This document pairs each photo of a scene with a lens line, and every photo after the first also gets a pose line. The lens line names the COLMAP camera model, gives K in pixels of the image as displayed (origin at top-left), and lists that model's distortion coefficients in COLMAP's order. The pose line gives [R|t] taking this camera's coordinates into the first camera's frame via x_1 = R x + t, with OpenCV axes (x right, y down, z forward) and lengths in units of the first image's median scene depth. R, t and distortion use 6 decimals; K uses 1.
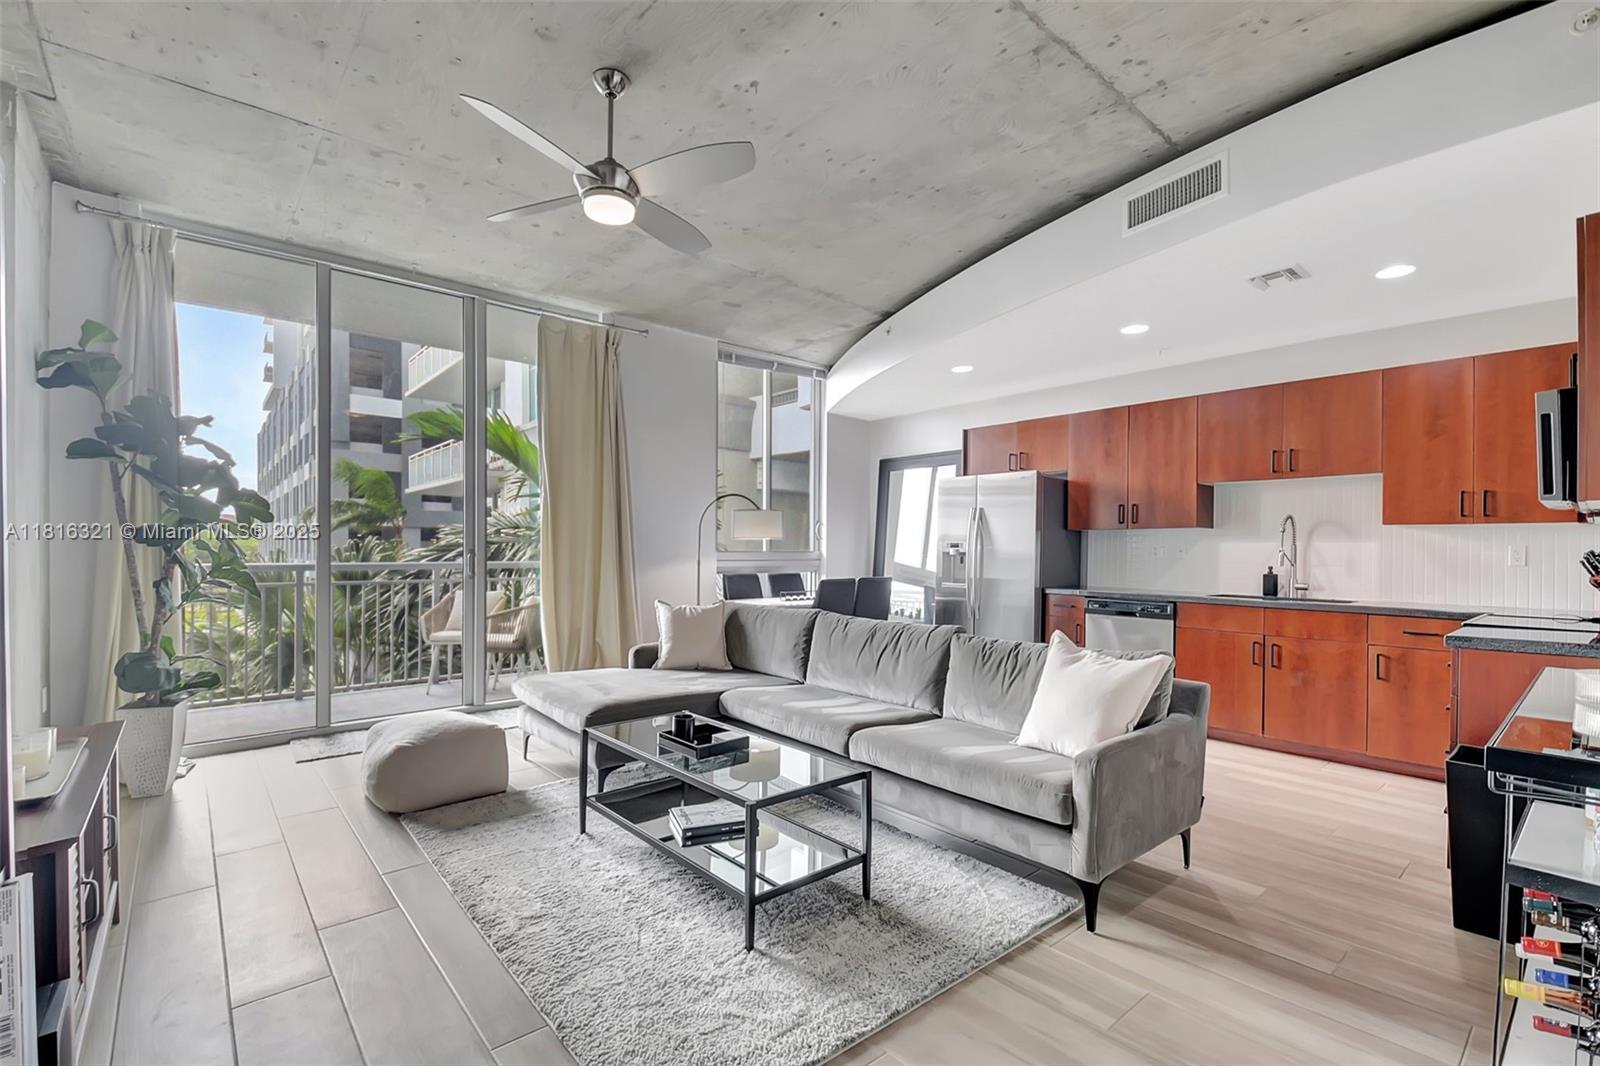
lens RADIAL K [[720.2, 0, 791.9], [0, 720.2, 553.3], [0, 0, 1]] dist [0.009479, -0.017723]
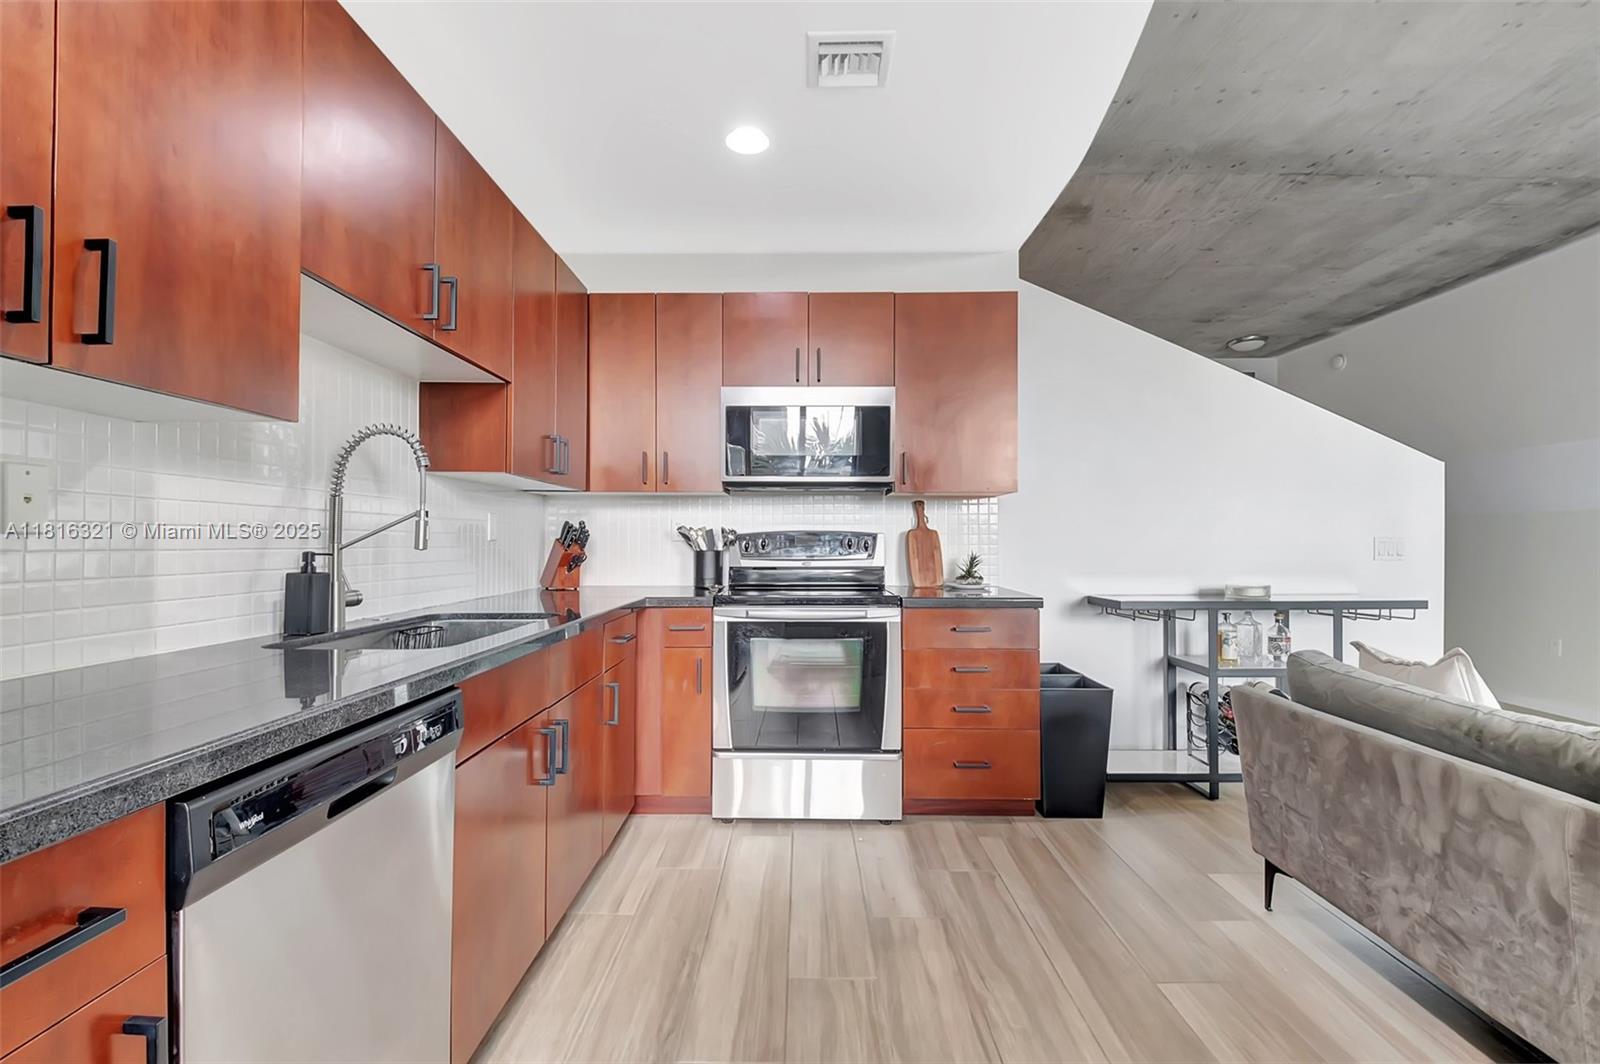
lens RADIAL K [[700.9, 0, 794.1], [0, 700.9, 532.8], [0, 0, 1]] dist [0.000804, -0.010924]
pose [[-0.744285, 0.000169, 0.667862, 0.213641], [-0.000765, 0.999999, -0.001106, 0.007324], [-0.667862, -0.001334, -0.744284, 0.982112]]
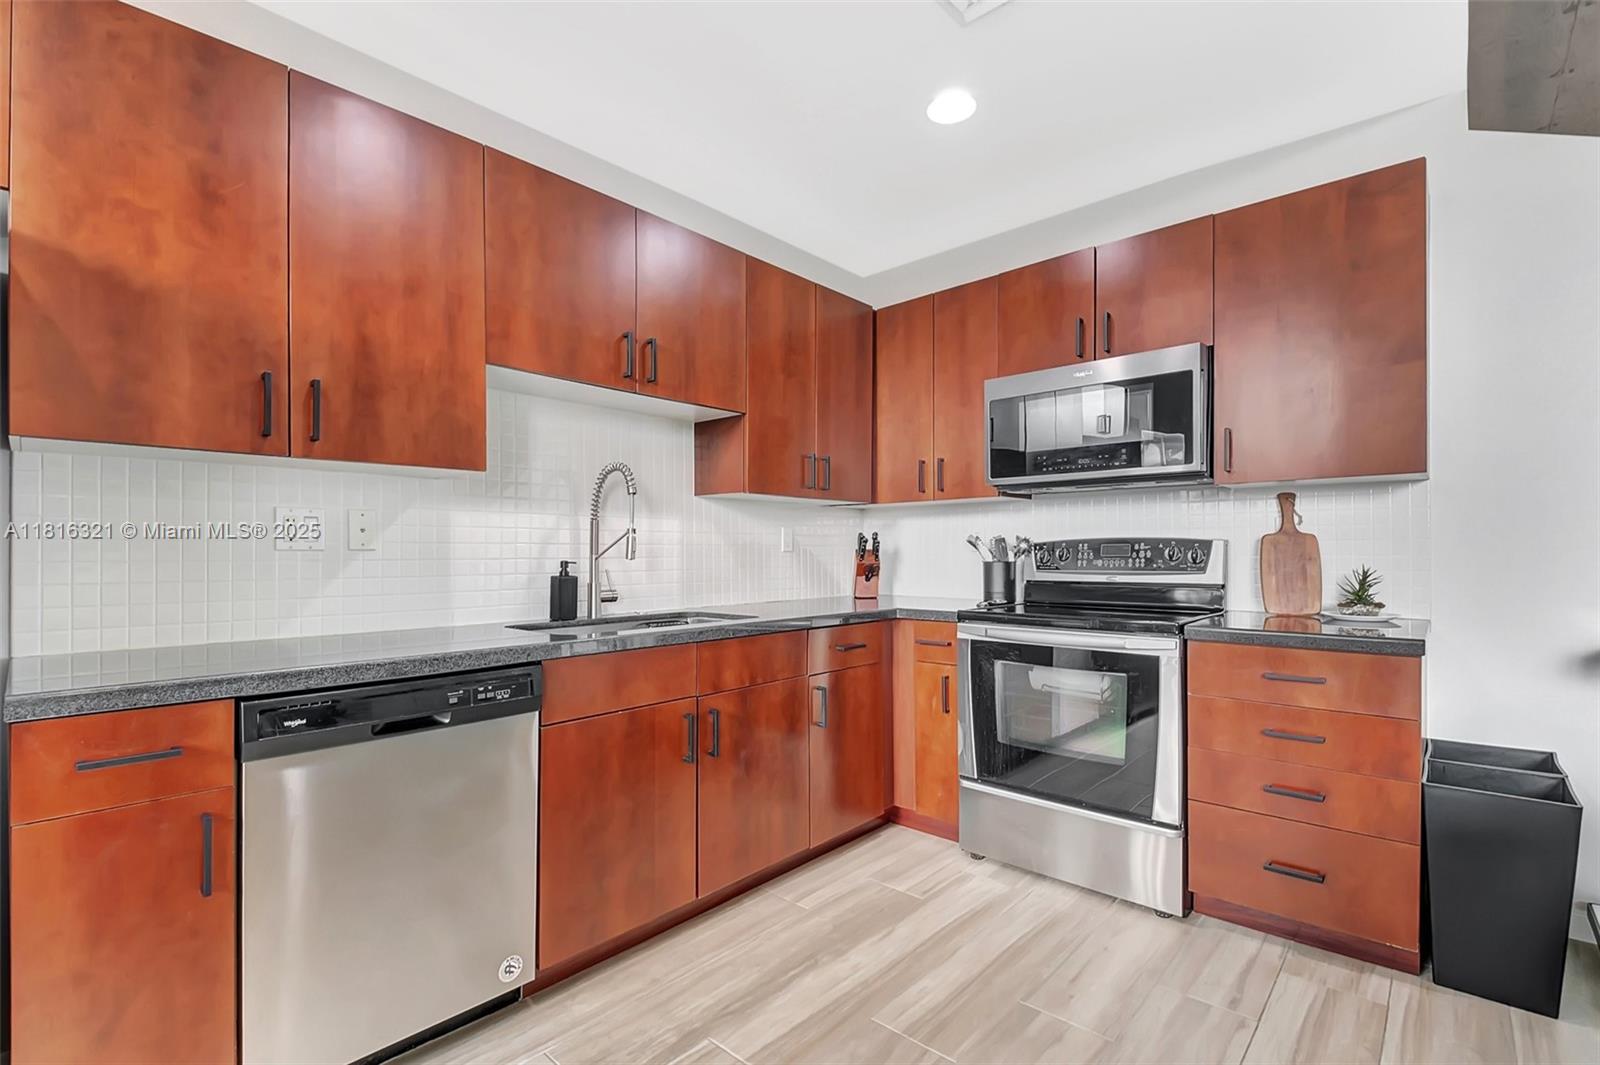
lens RADIAL K [[720.2, 0, 791.9], [0, 720.2, 552.8], [0, 0, 1]] dist [0.009479, -0.017723]
pose [[-0.114761, -0.009199, 0.993351, 0.124585], [0.011113, 0.999883, 0.010543, 0.007534], [-0.993331, 0.012249, -0.114645, 0.802049]]
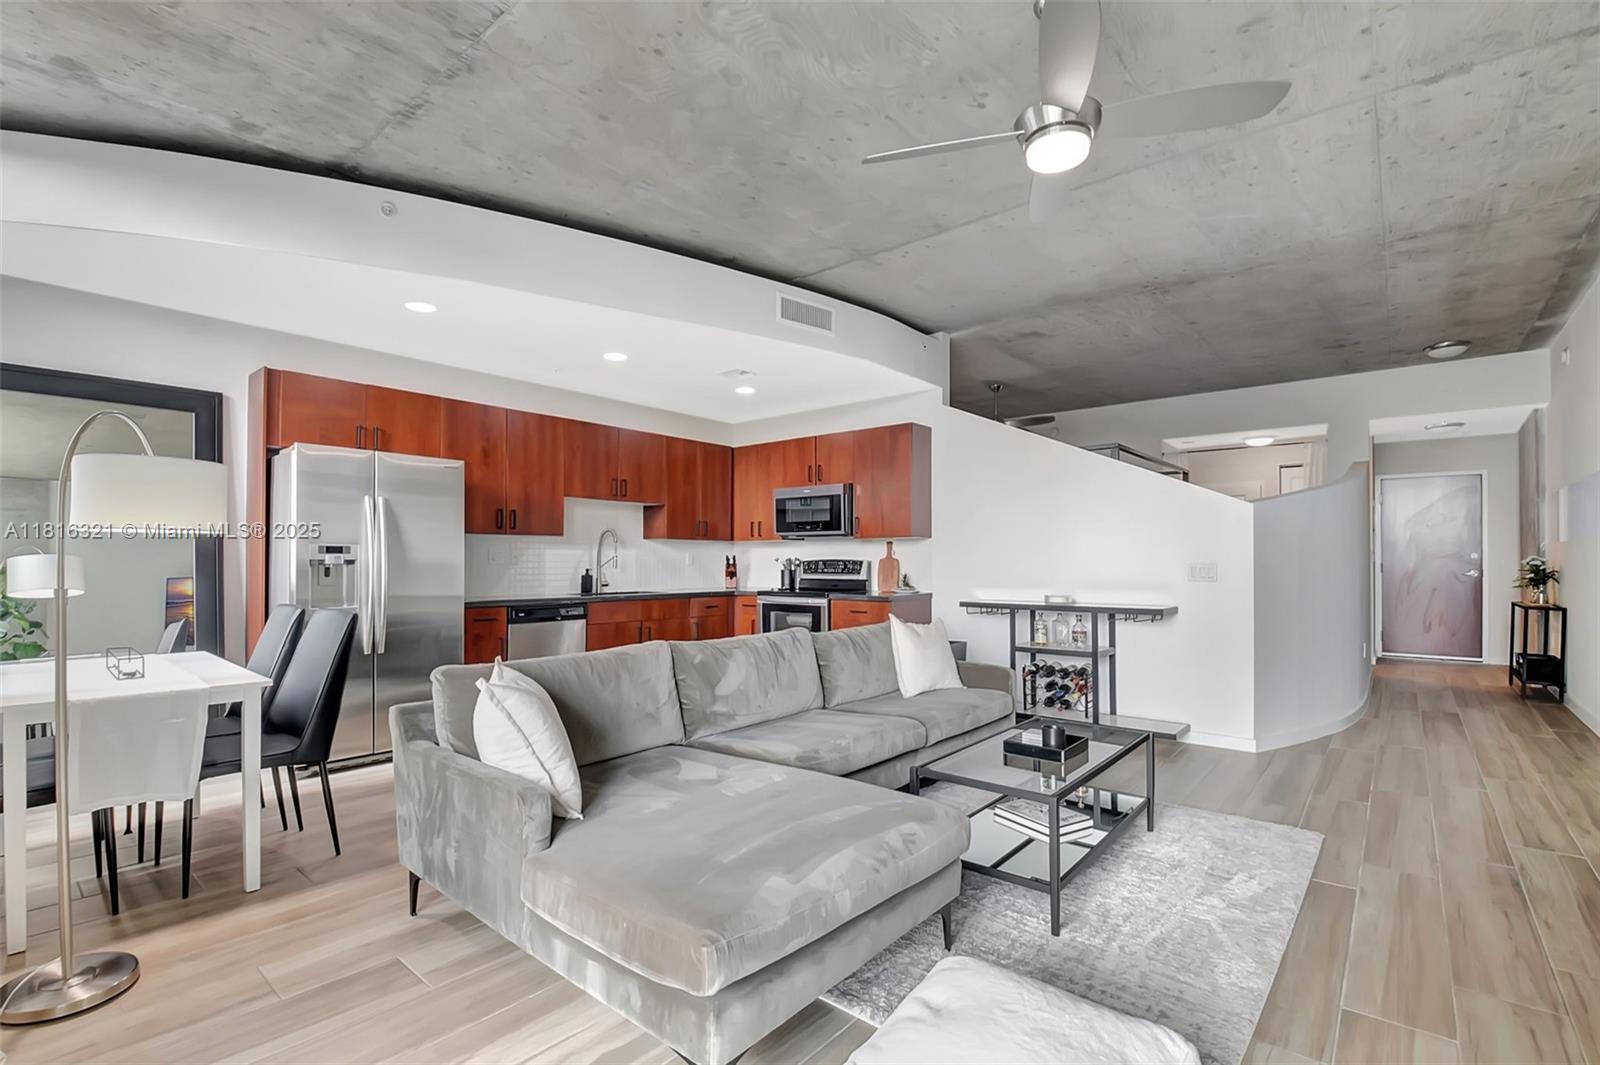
lens RADIAL K [[720.2, 0, 791.9], [0, 720.2, 552.8], [0, 0, 1]] dist [0.009479, -0.017723]
pose [[-0.160550, 0.002968, 0.987023, -0.545021], [0.007429, 0.999971, -0.001799, -0.004367], [-0.987000, 0.007044, -0.160567, 0.760706]]
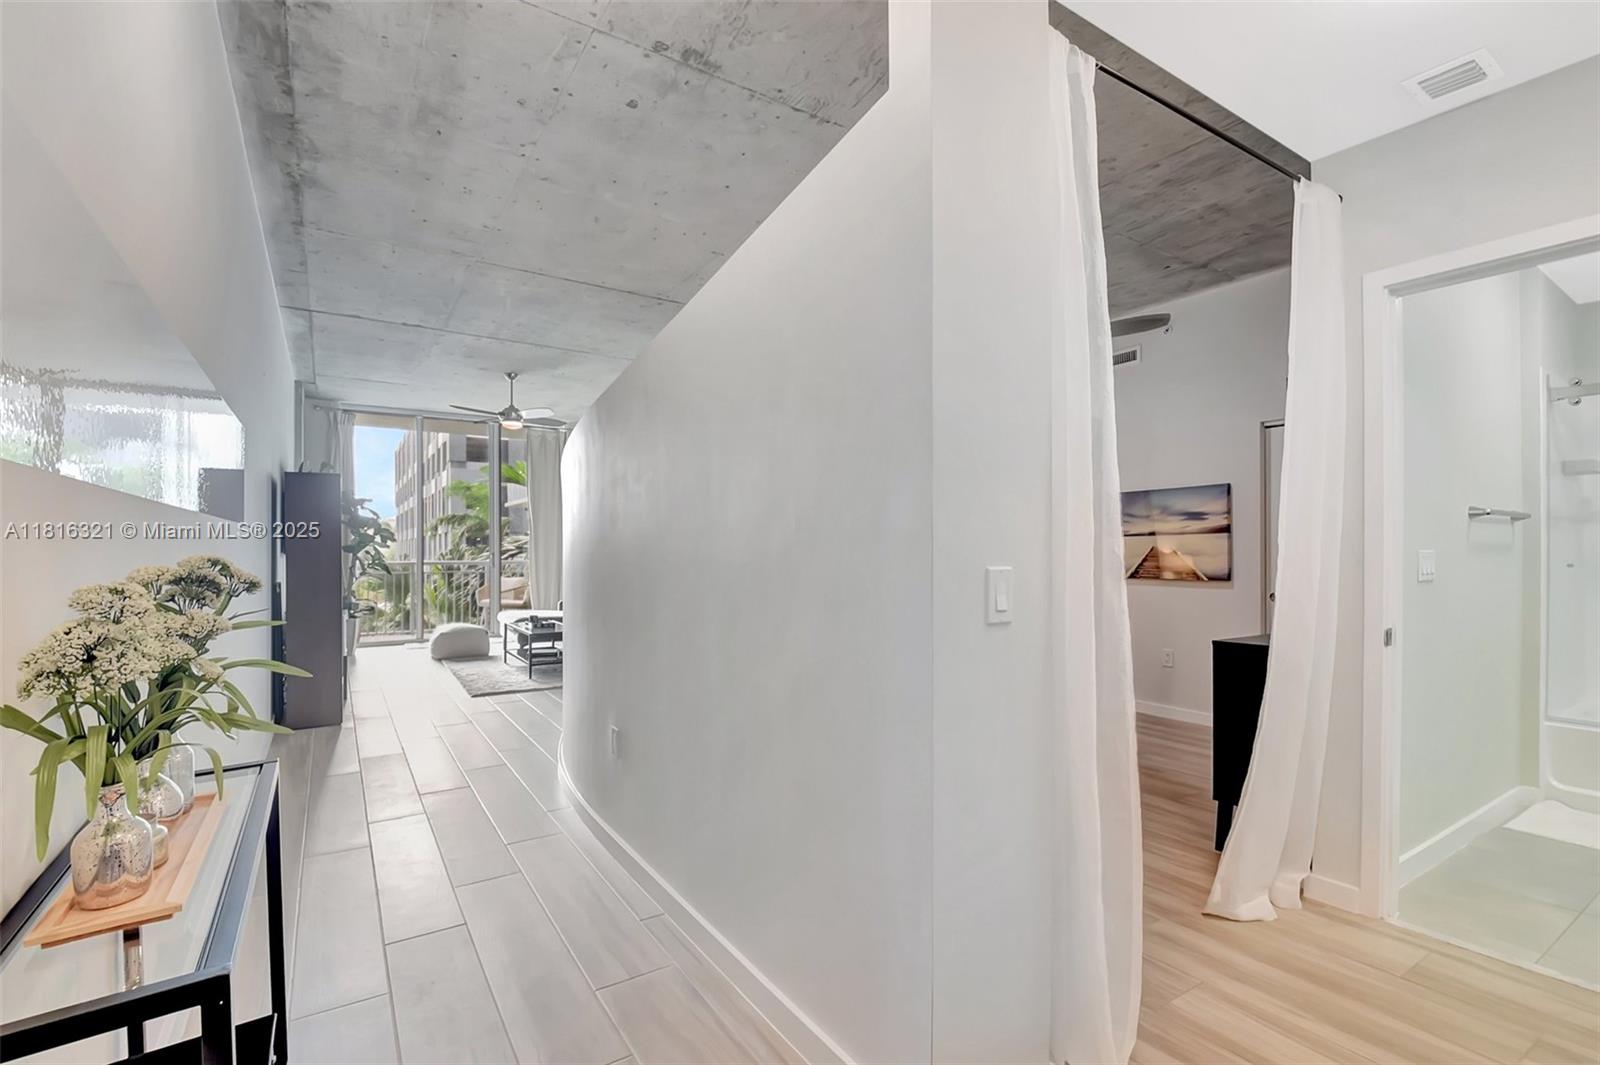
lens RADIAL K [[693.3, 0, 798.9], [0, 693.3, 555.2], [0, 0, 1]] dist [-0.000600, -0.015308]
pose [[0.993885, -0.003284, -0.110367, 0.591886], [0.003365, 0.999994, 0.000549, 0.000956], [0.110364, -0.000917, 0.993891, -0.777010]]
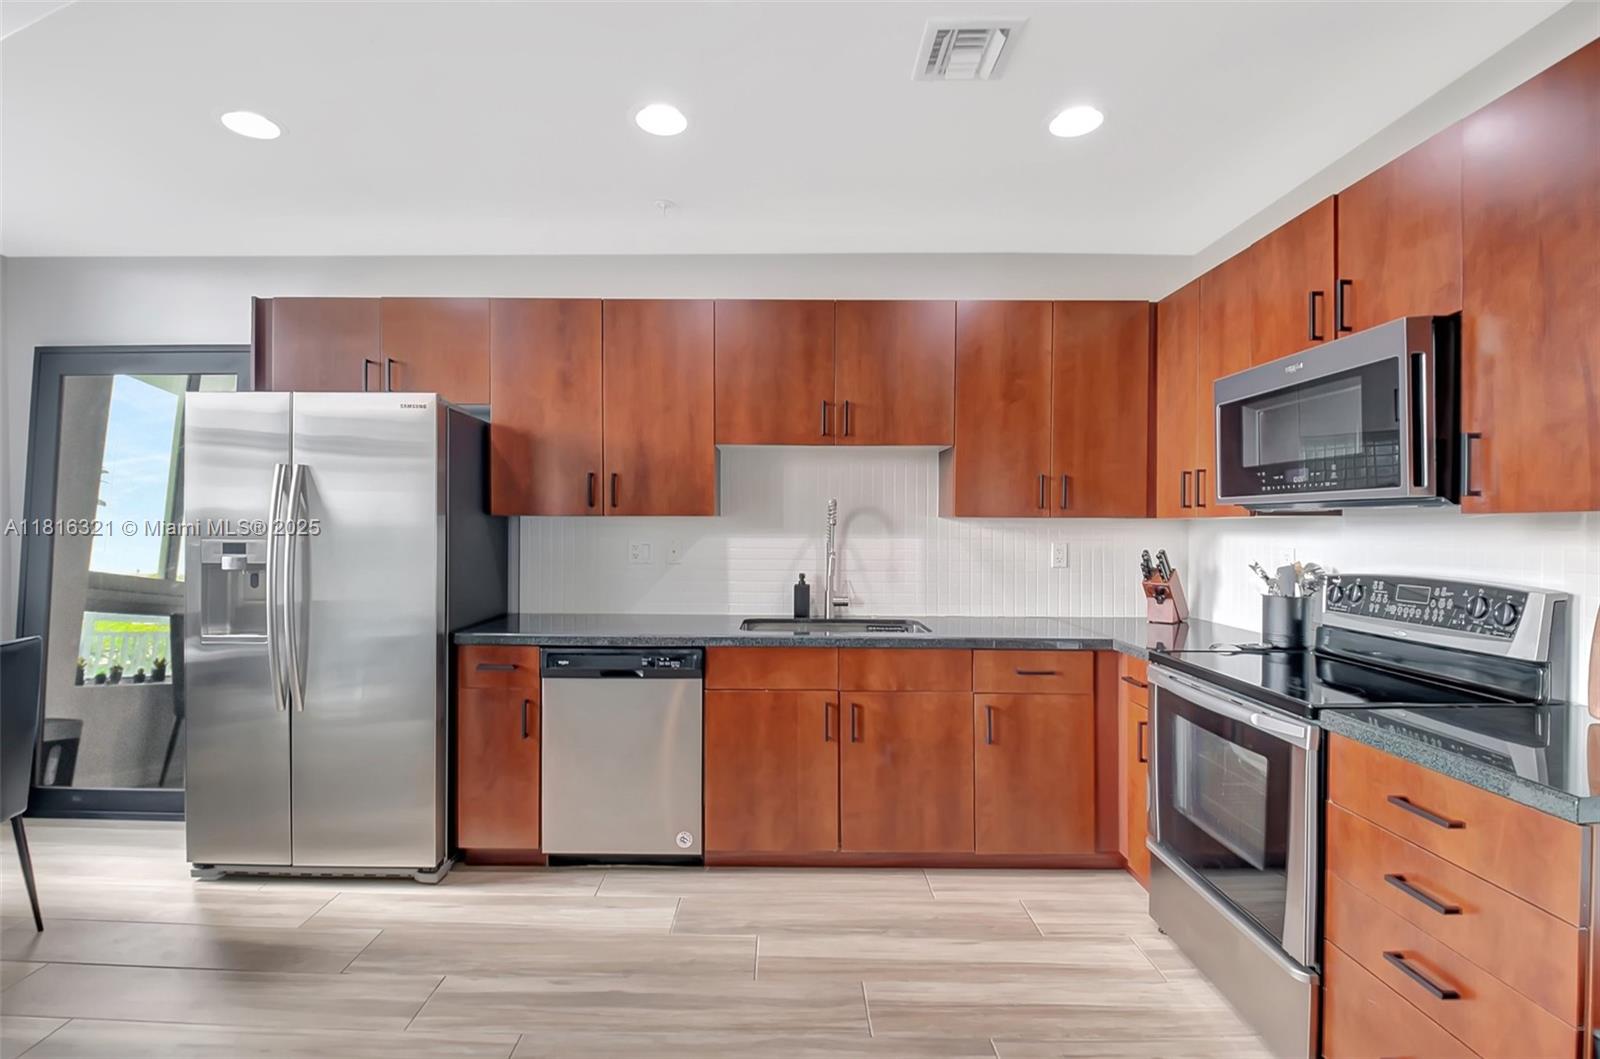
lens RADIAL K [[723.7, 0, 790.6], [0, 723.7, 534.7], [0, 0, 1]] dist [0.011506, -0.017708]
pose [[0.650525, -0.015461, 0.759328, 0.123456], [0.007196, 0.999873, 0.014194, -0.025311], [-0.759451, -0.003770, 0.650554, 0.504300]]
